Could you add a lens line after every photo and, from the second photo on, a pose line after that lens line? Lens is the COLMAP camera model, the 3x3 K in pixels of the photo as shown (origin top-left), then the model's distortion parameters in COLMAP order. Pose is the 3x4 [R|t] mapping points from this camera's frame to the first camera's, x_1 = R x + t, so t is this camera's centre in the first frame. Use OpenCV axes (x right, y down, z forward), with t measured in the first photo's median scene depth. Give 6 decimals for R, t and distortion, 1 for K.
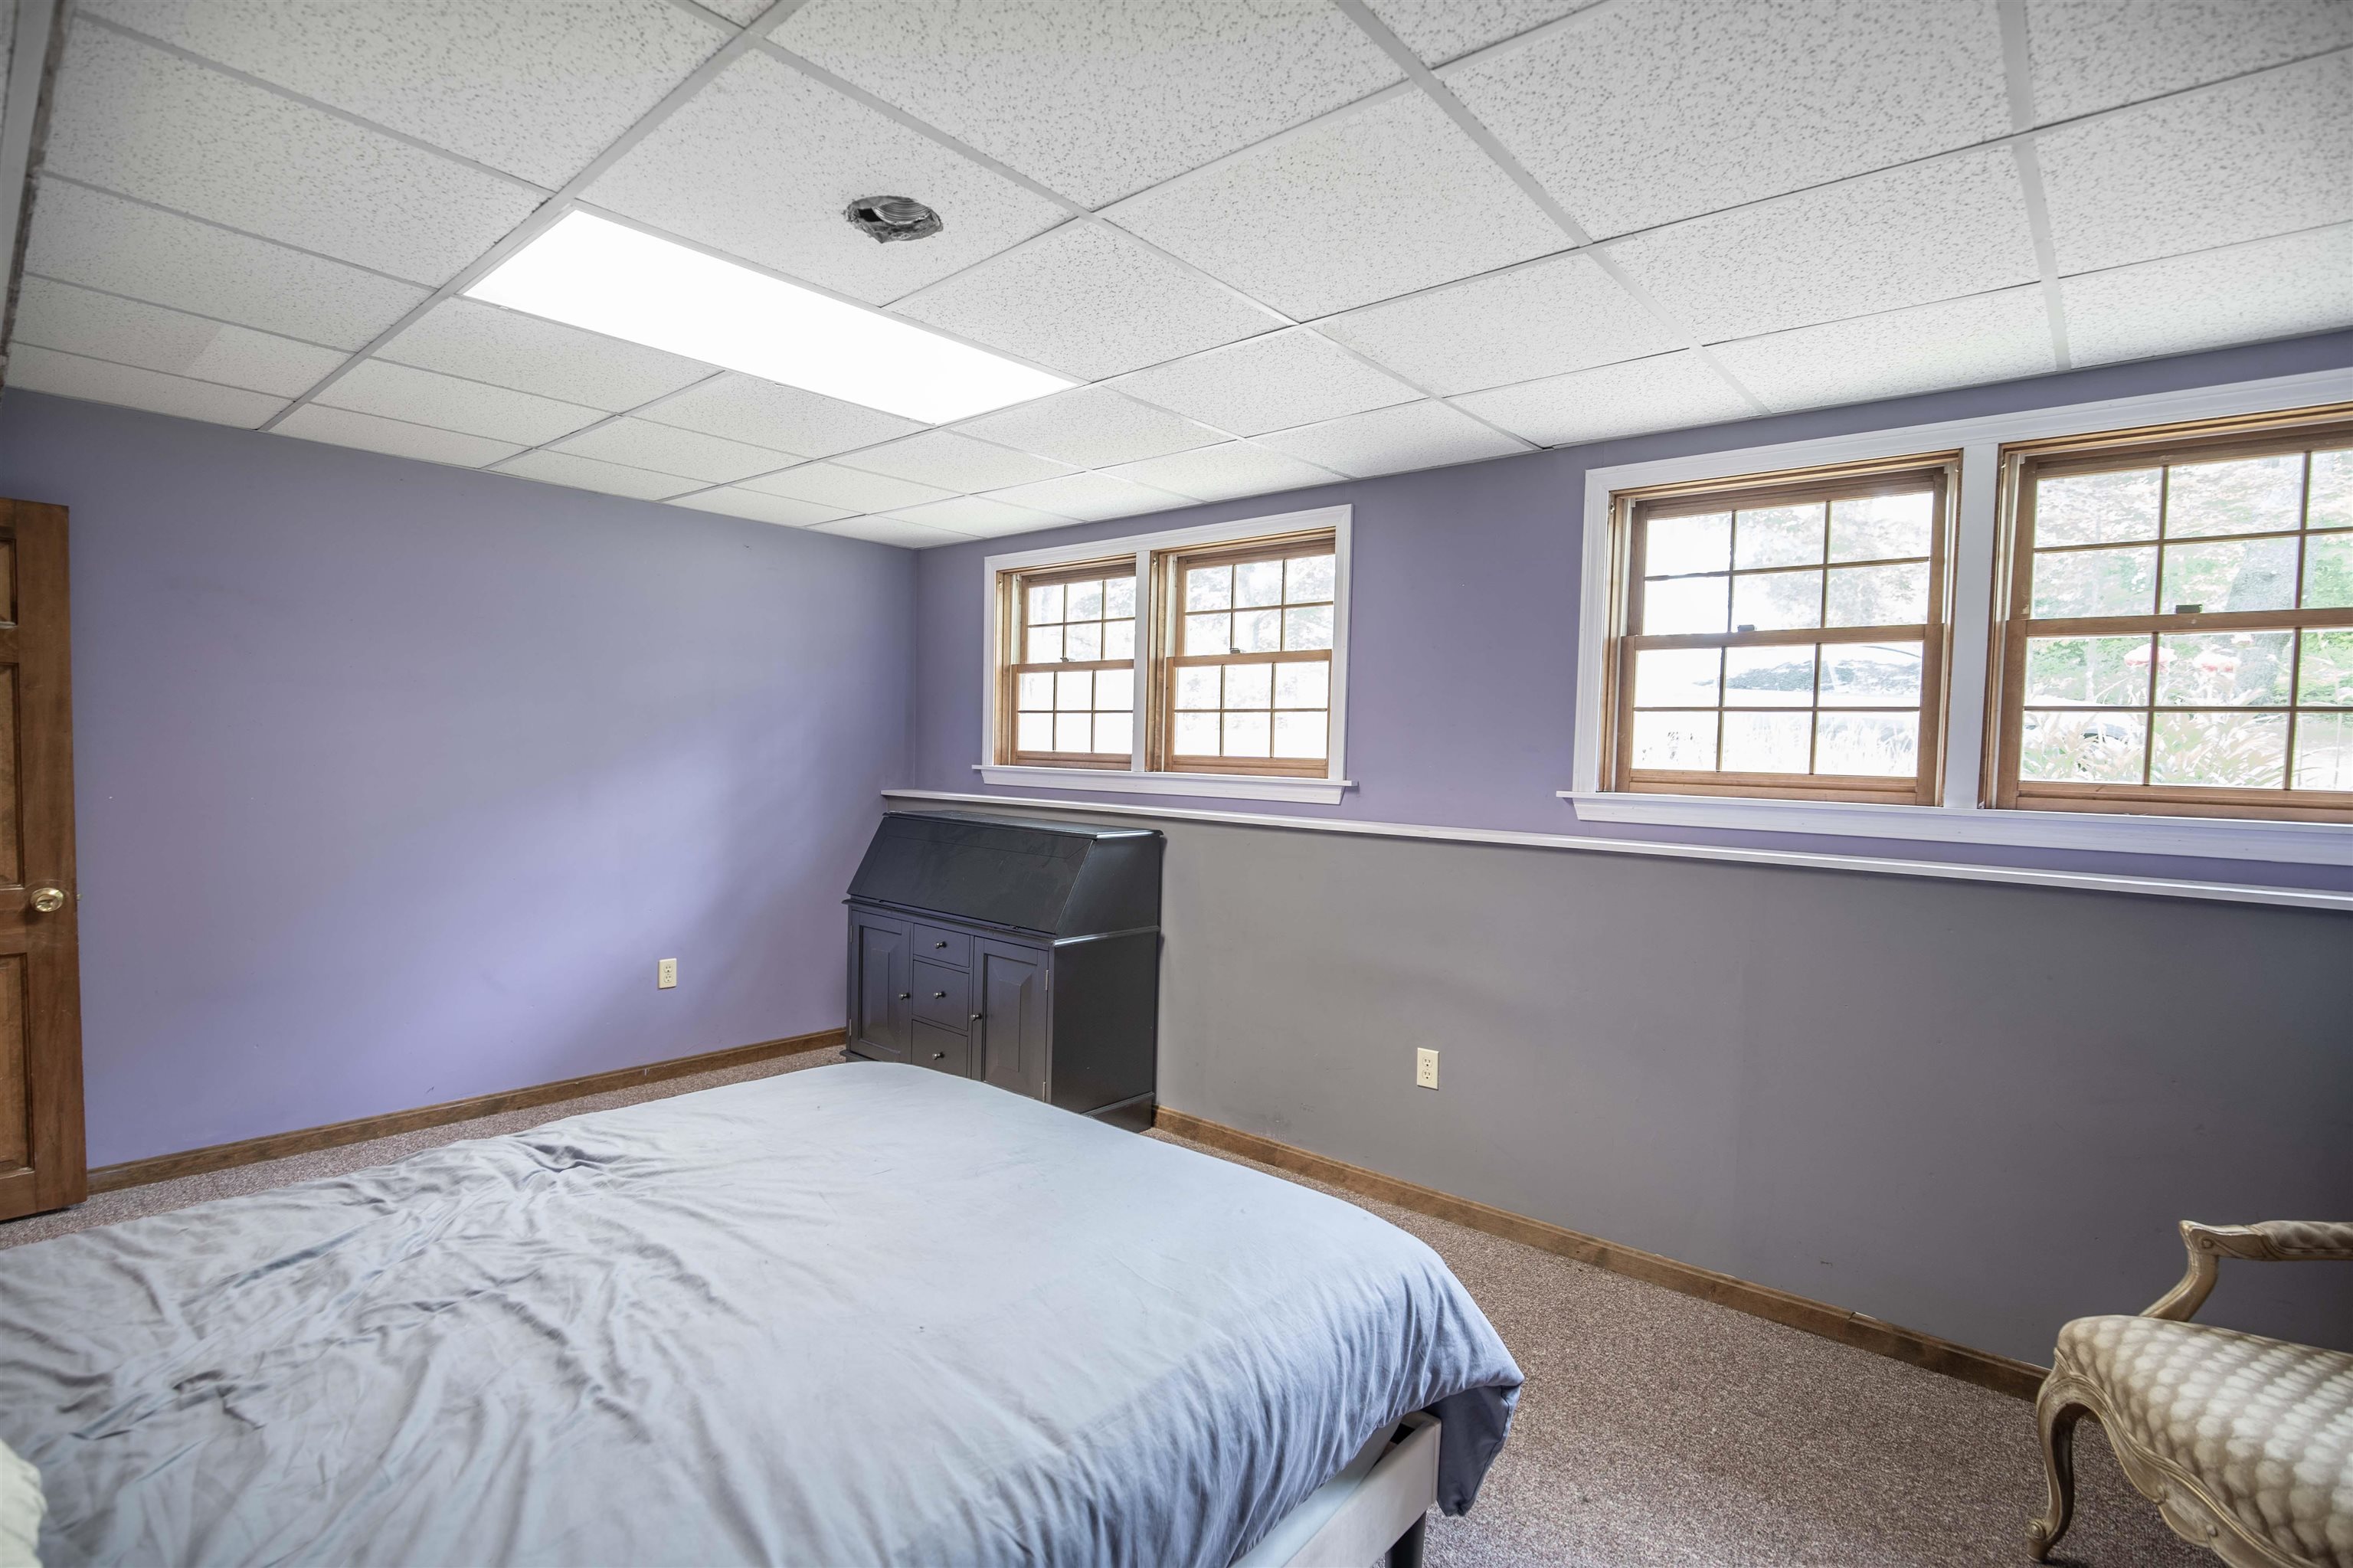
lens RADIAL K [[1129.7, 0, 1176.5], [0, 1129.7, 784.0], [0, 0, 1]] dist [0.001806, 0.000066]
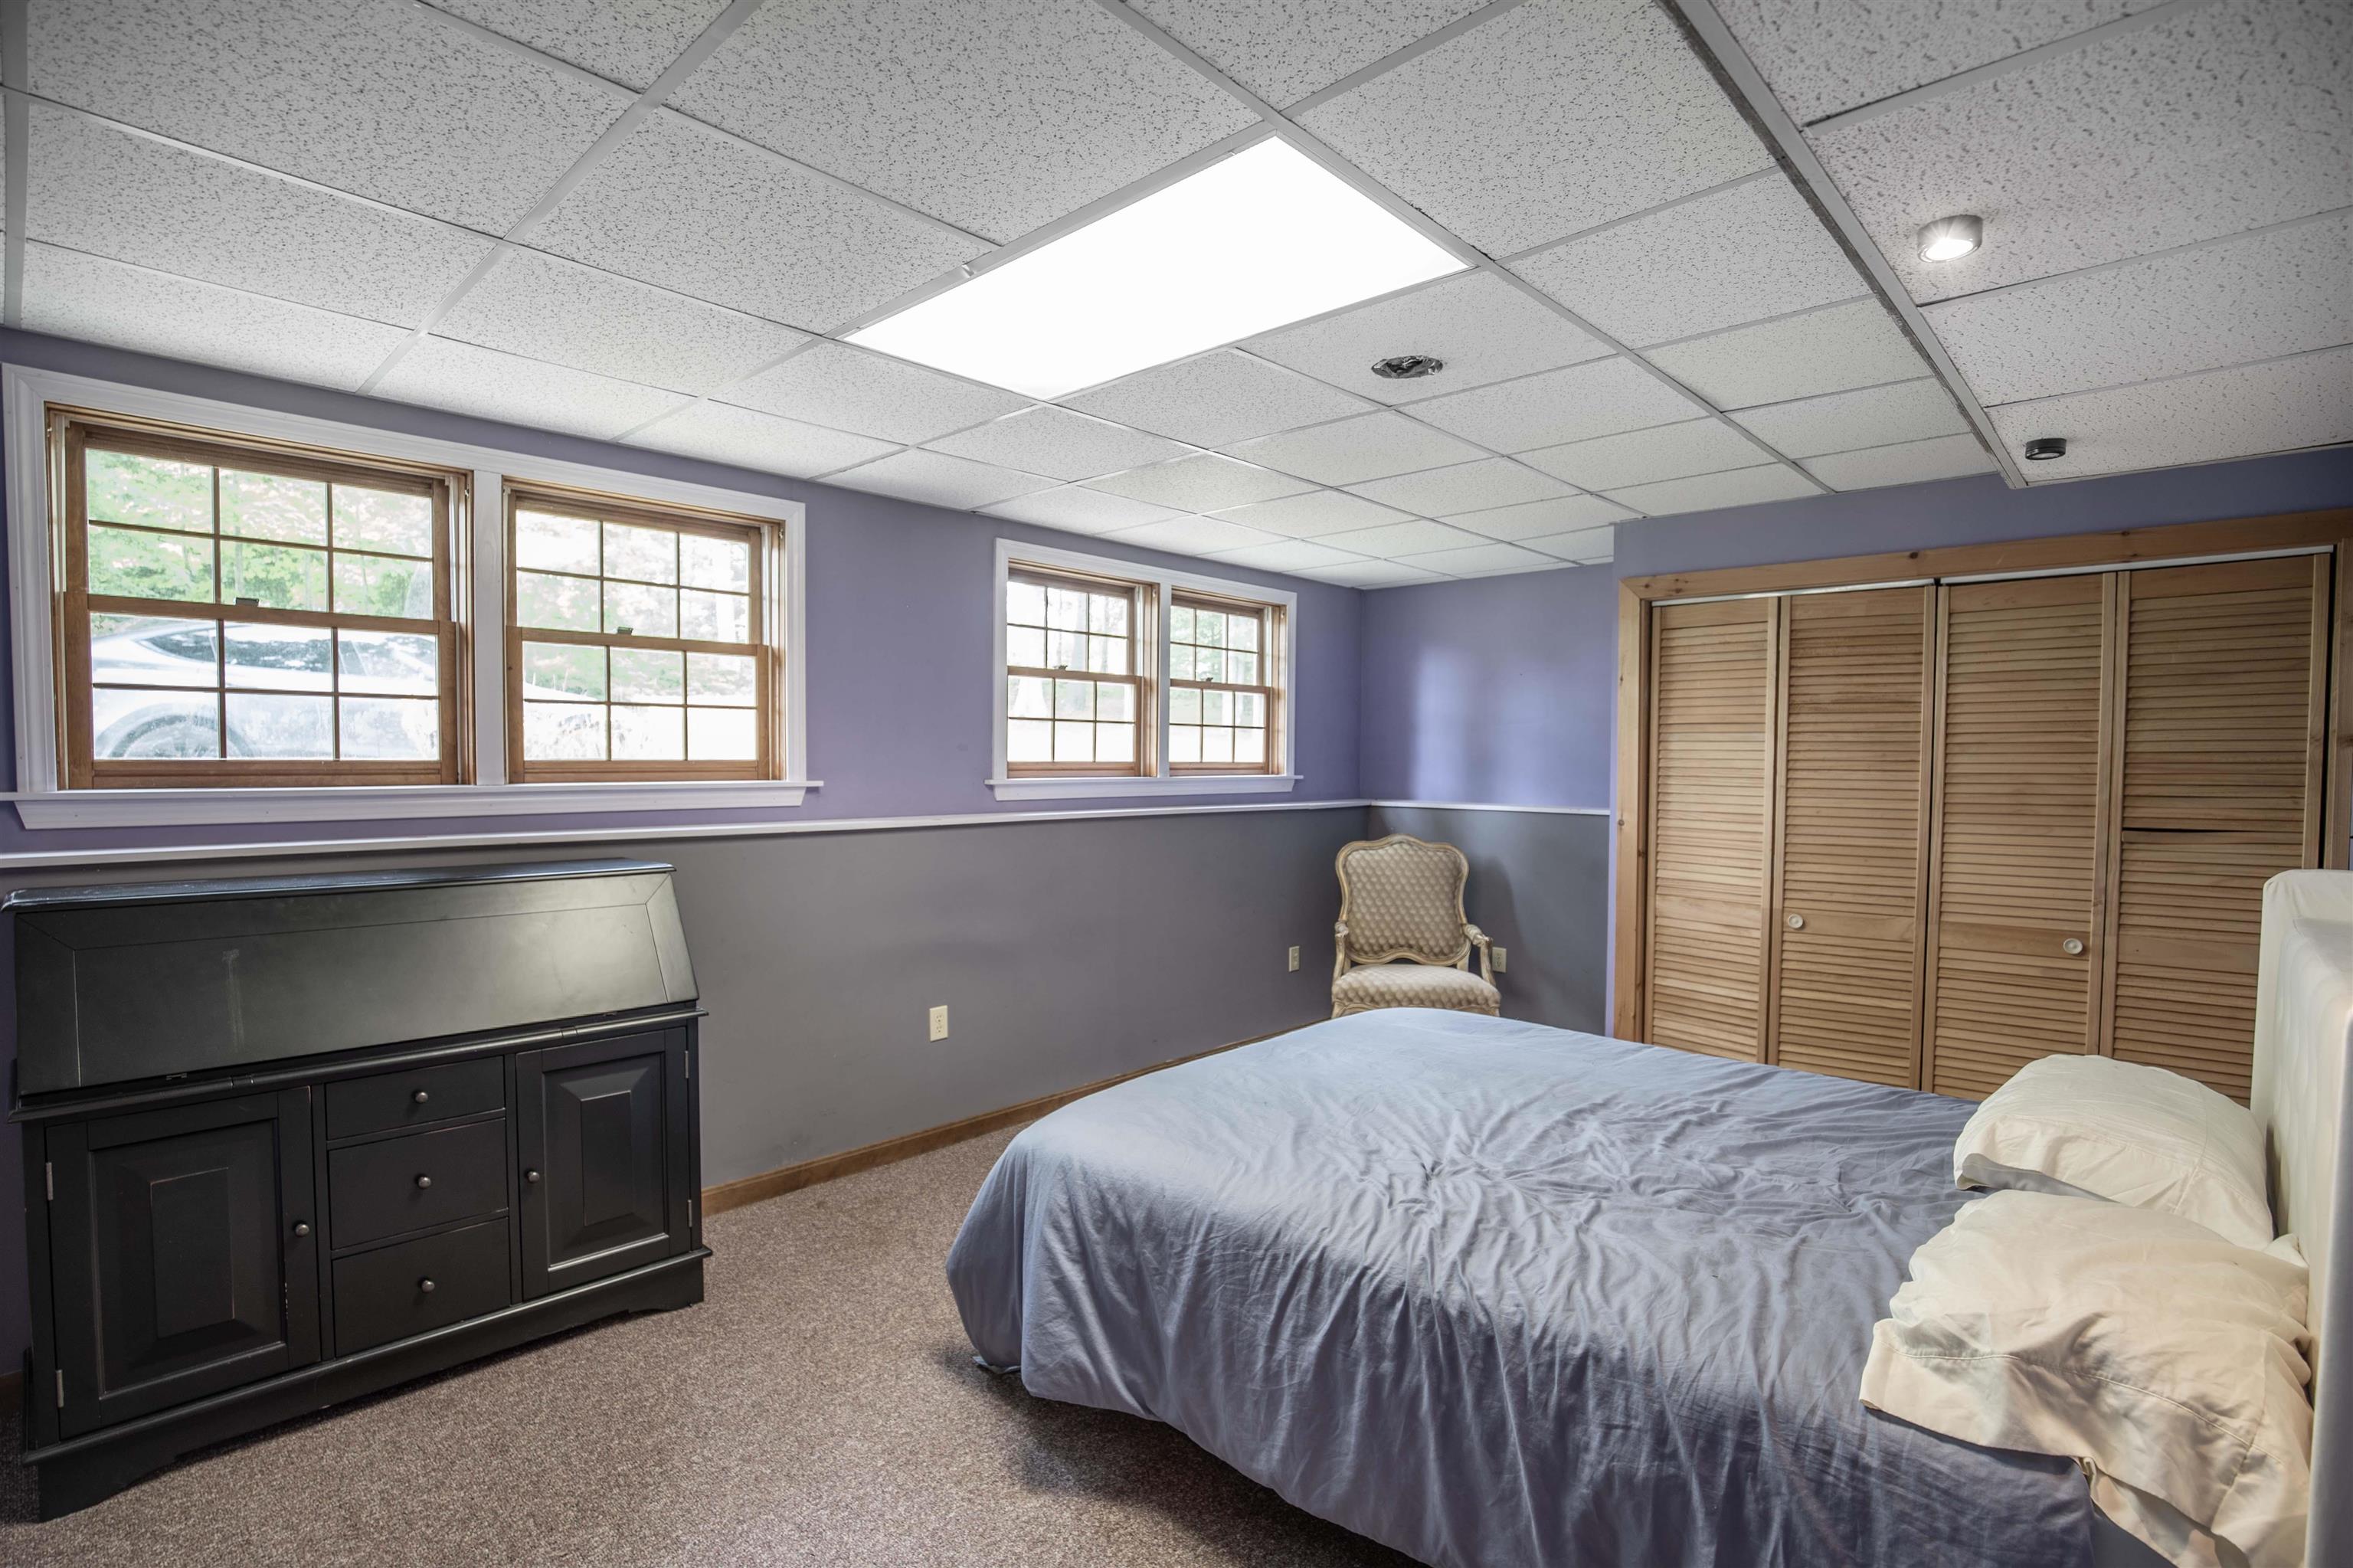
lens RADIAL K [[1108.4, 0, 1176.5], [0, 1108.4, 784.0], [0, 0, 1]] dist [-0.163509, 0.056699]
pose [[0.025315, -0.050653, 0.998395, -0.712489], [0.022946, 0.998482, 0.050076, -0.036611], [-0.999416, 0.021641, 0.026439, 0.581034]]
